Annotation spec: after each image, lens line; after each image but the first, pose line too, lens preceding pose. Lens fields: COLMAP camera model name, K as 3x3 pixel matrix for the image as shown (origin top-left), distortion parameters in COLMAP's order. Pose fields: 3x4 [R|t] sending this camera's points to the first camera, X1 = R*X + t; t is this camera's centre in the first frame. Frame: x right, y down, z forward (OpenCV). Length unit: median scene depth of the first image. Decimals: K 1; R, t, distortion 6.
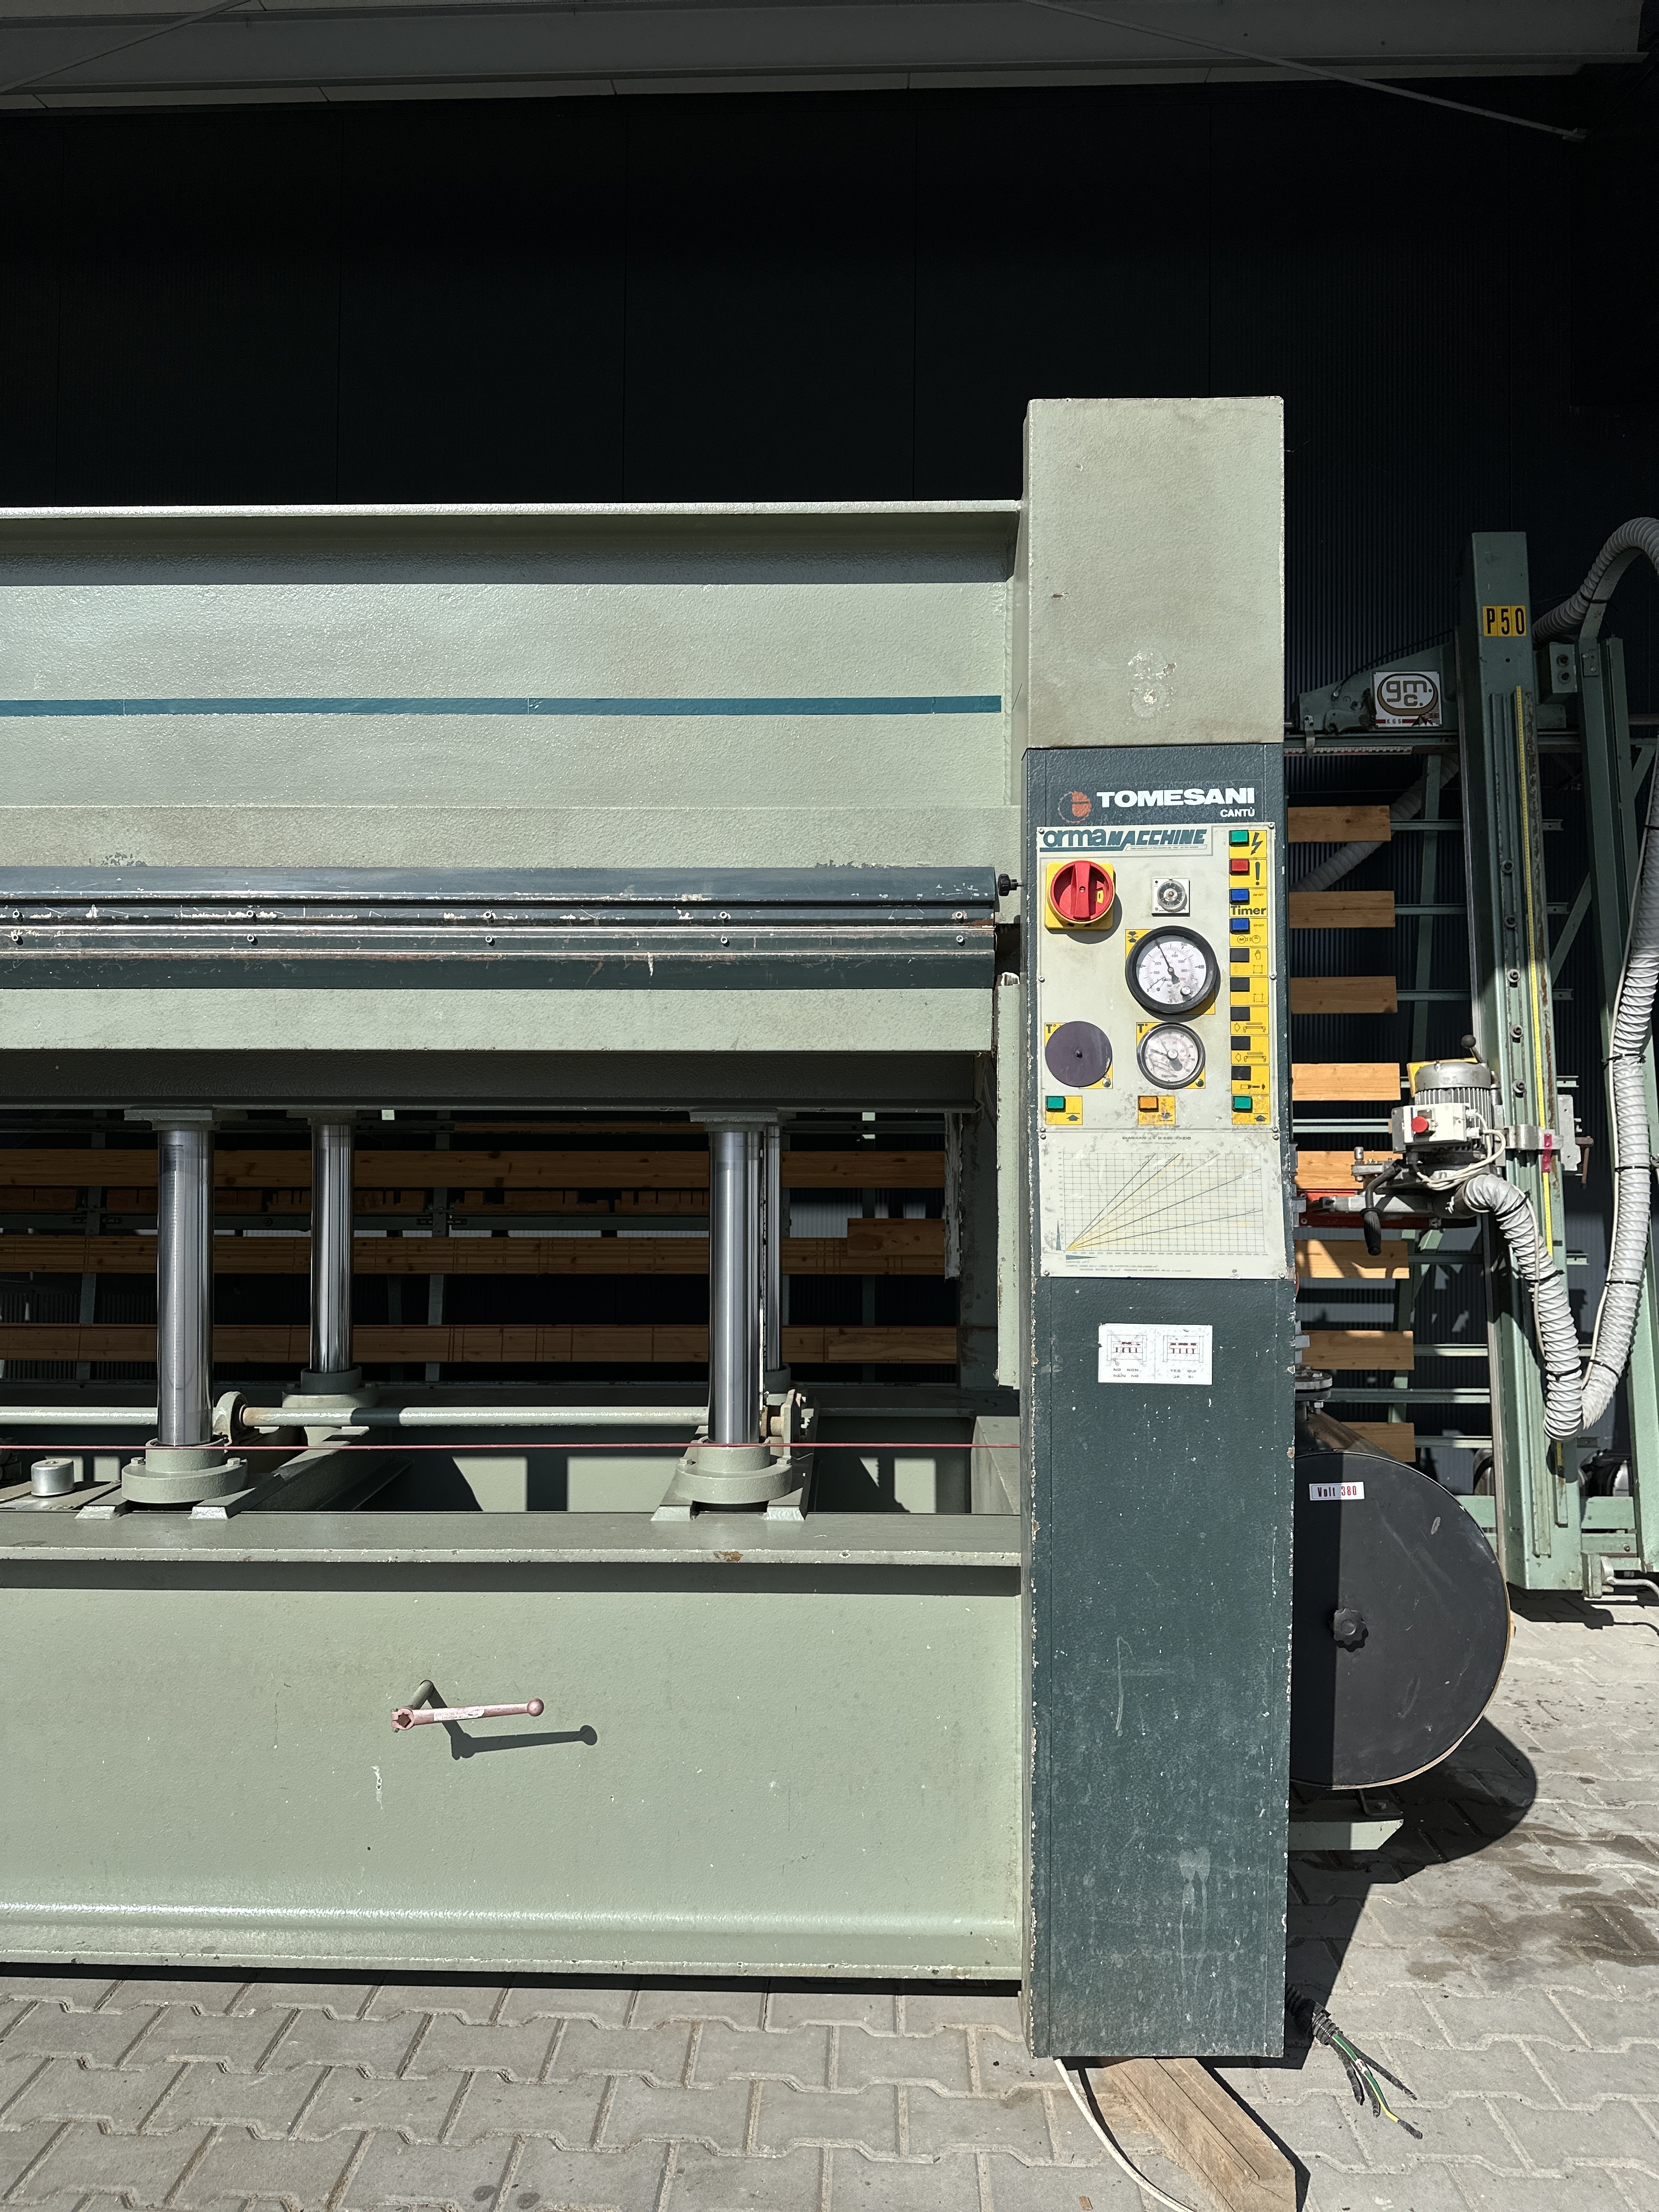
lens RADIAL K [[1550.2, 0, 816.0], [0, 1550.2, 1108.6], [0, 0, 1]] dist [0.154263, -0.295106]
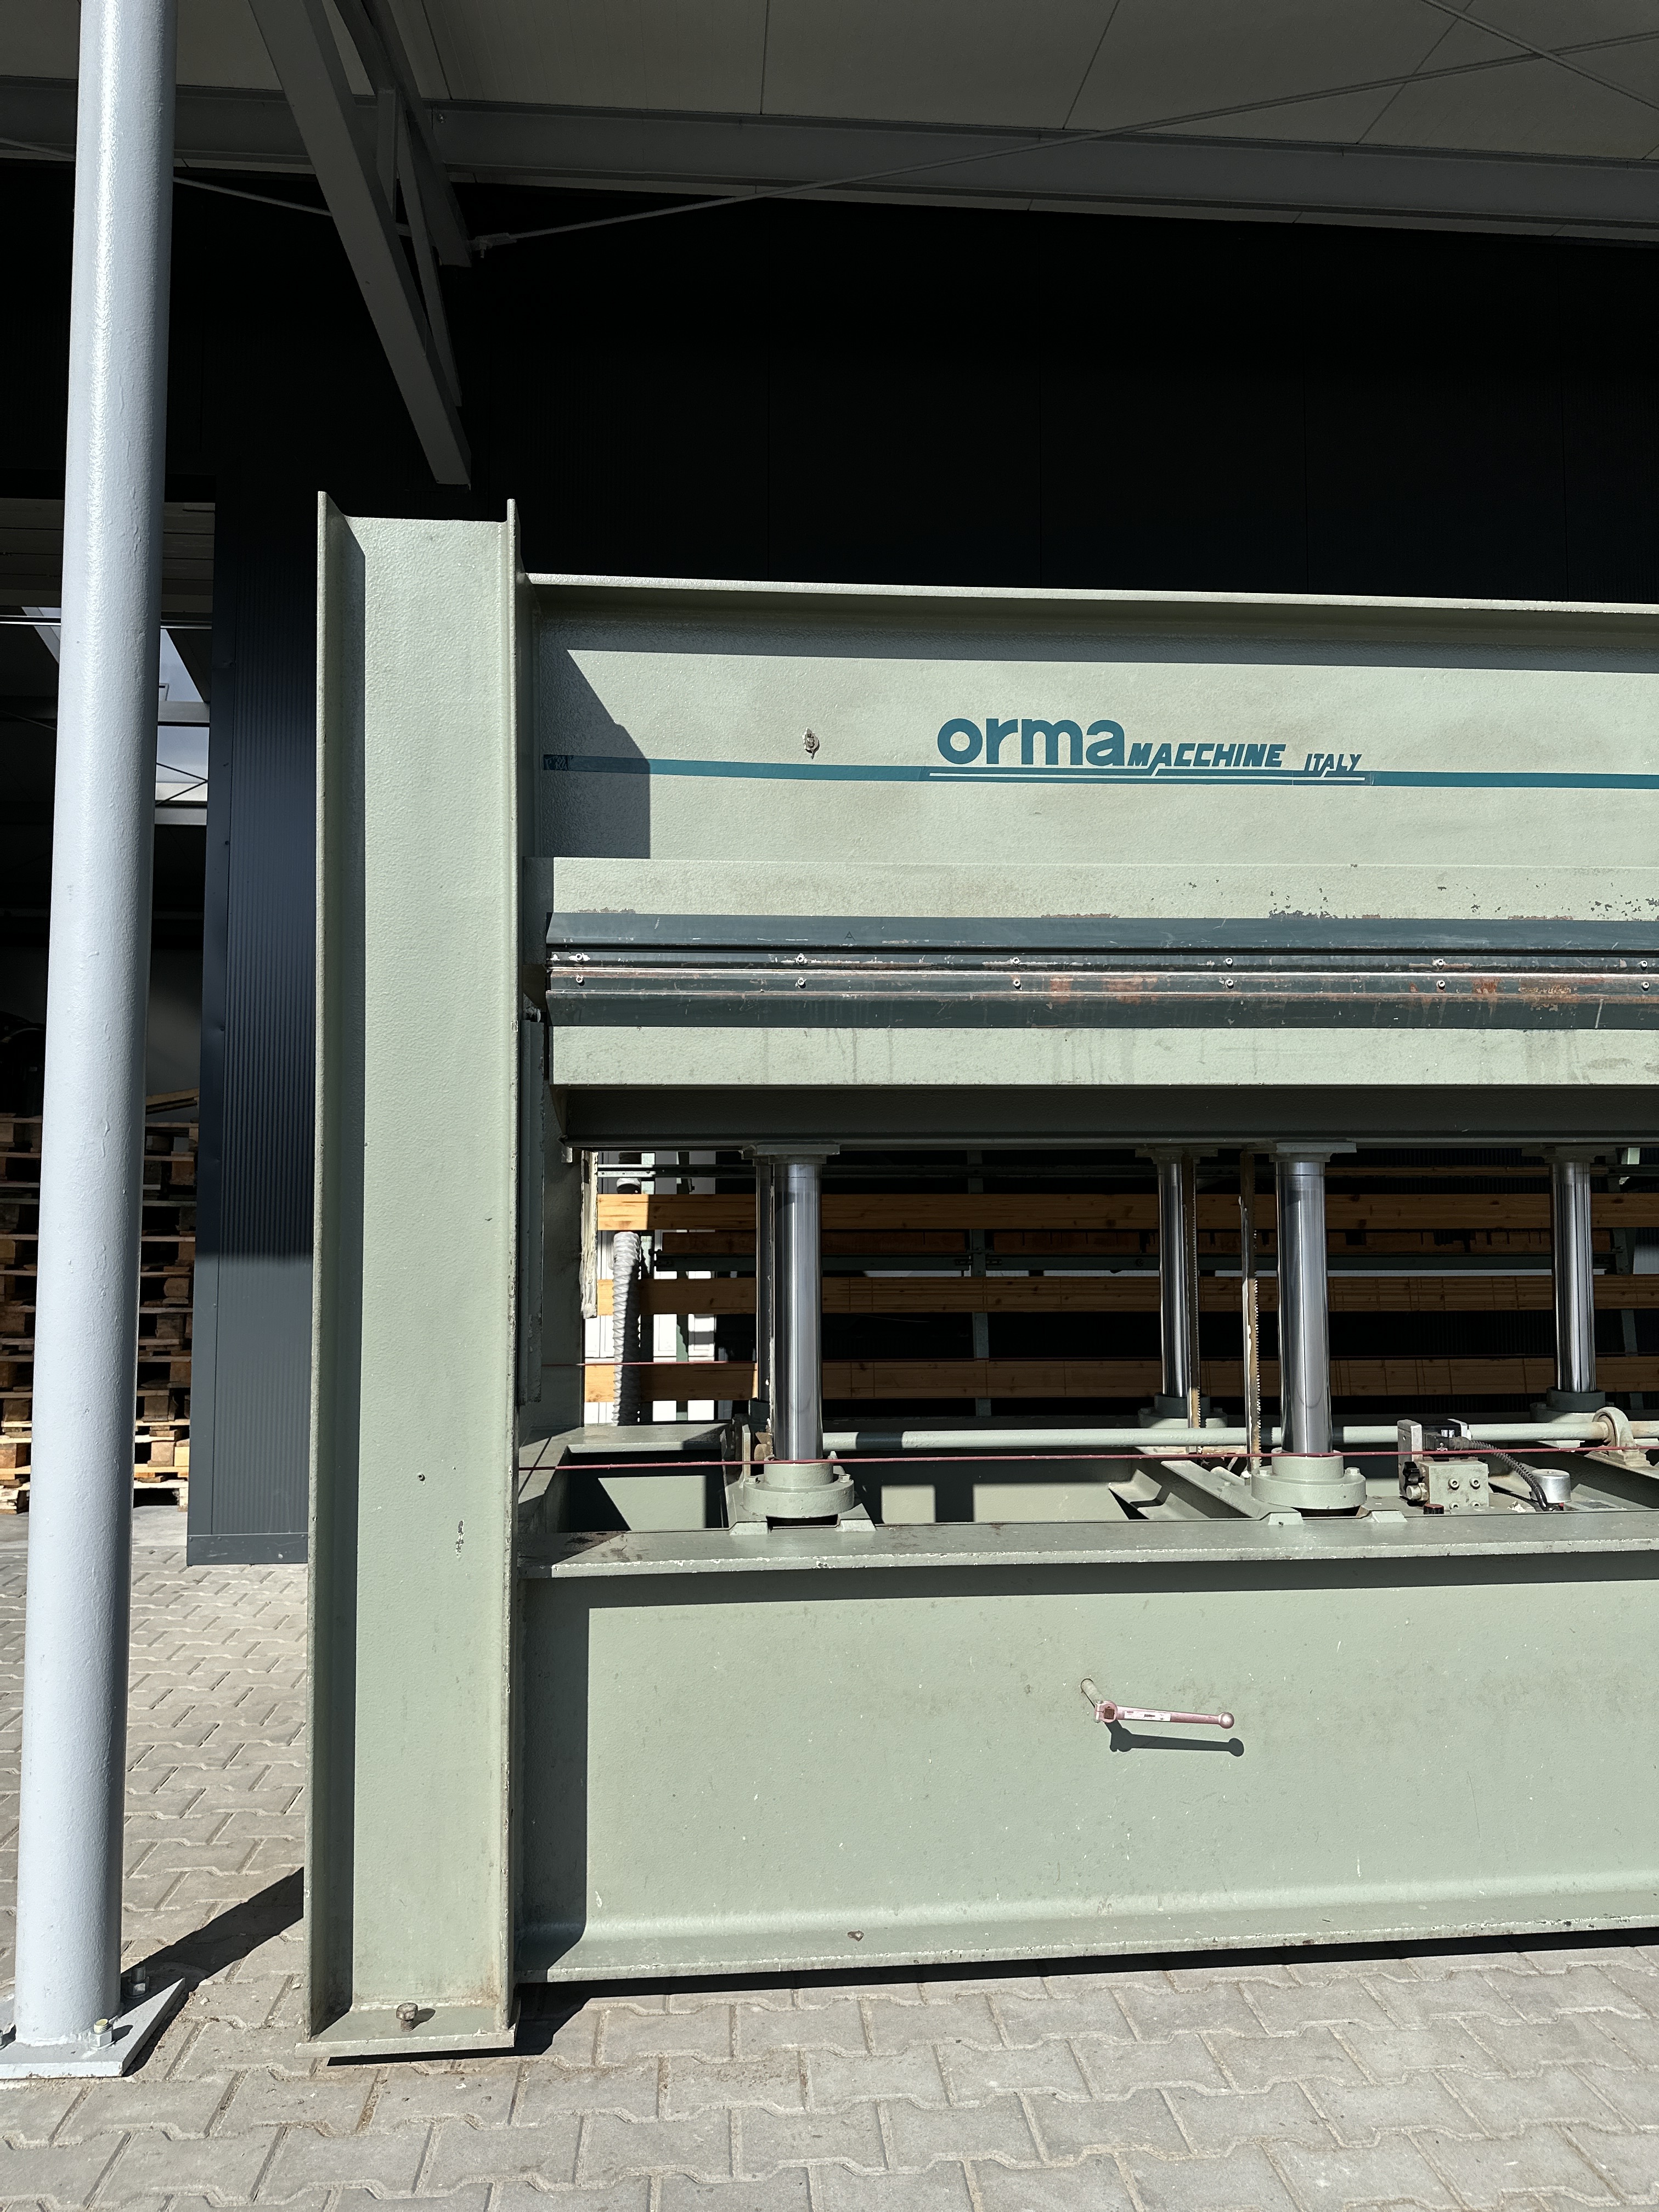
lens RADIAL K [[1525.3, 0, 798.6], [0, 1525.3, 1107.0], [0, 0, 1]] dist [0.127786, -0.193052]
pose [[0.995436, -0.001478, 0.095415, -1.494769], [0.005641, 0.999043, -0.043378, 0.024079], [-0.095260, 0.043718, 0.994492, -0.030662]]
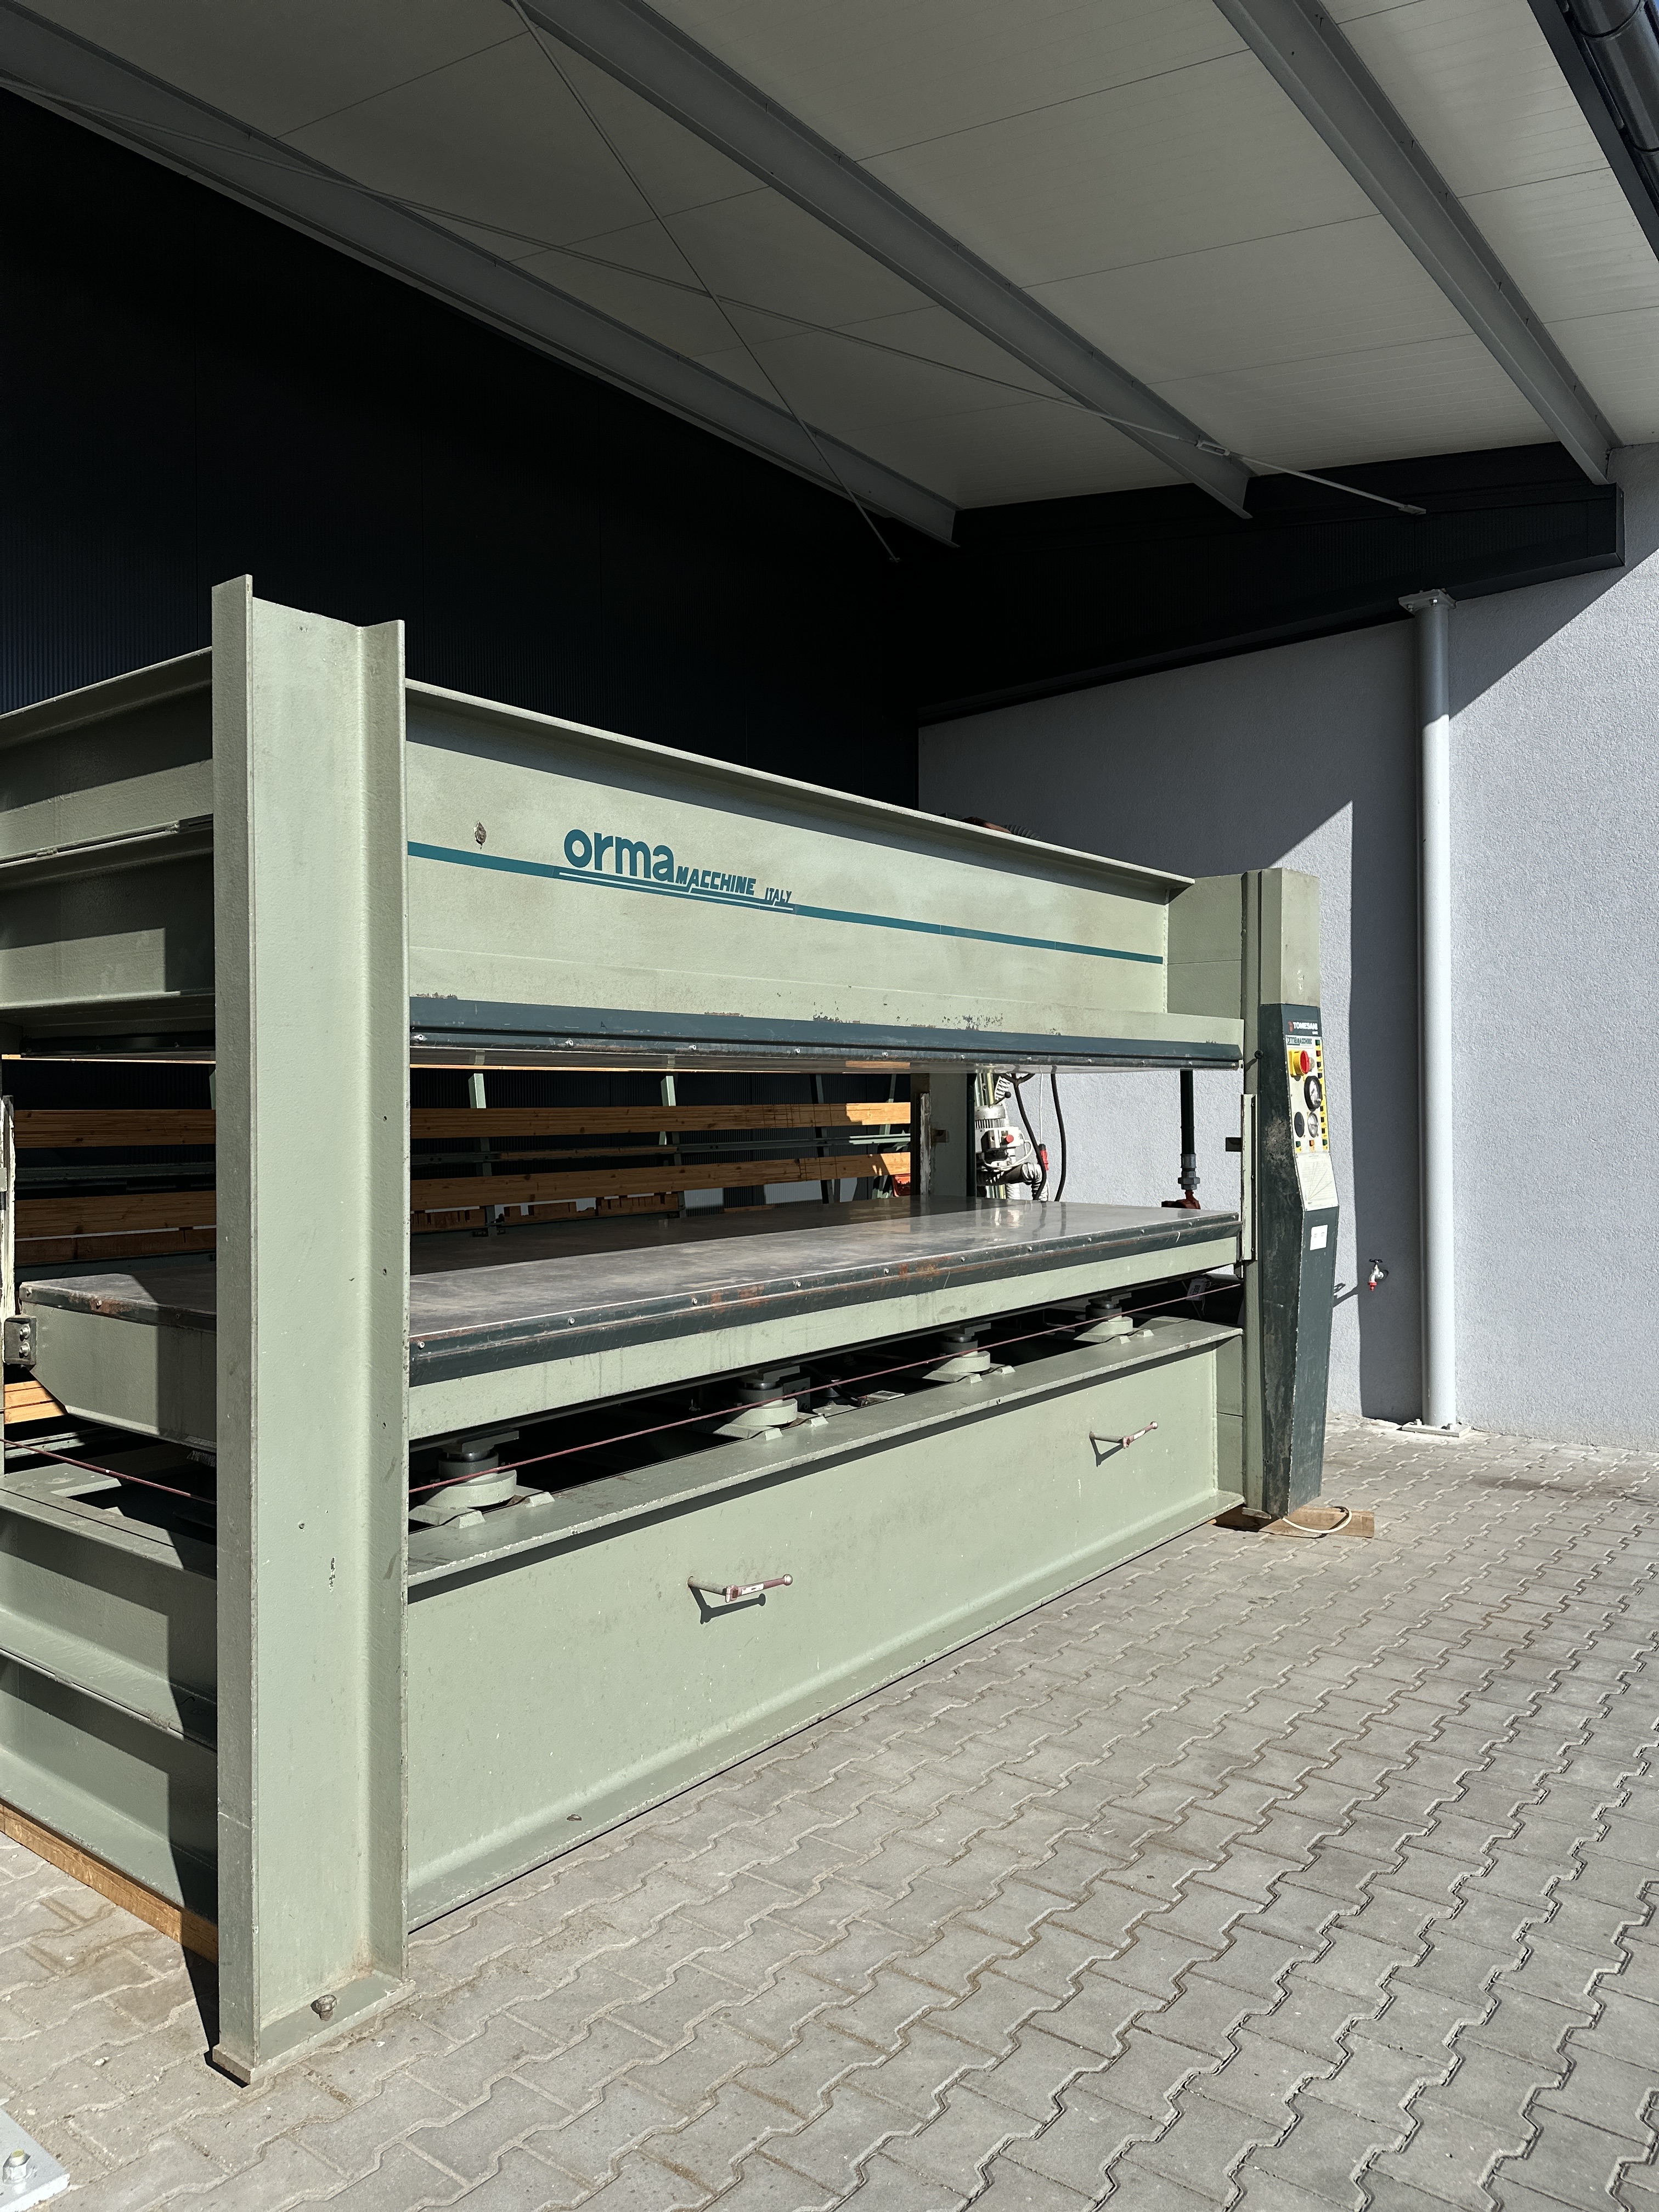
lens RADIAL K [[1550.2, 0, 816.0], [0, 1550.2, 1108.6], [0, 0, 1]] dist [0.154263, -0.295106]
pose [[0.599429, -0.011692, 0.800342, -2.392083], [0.001337, 0.999907, 0.013607, -0.097328], [-0.800426, -0.007086, 0.599389, 0.078921]]
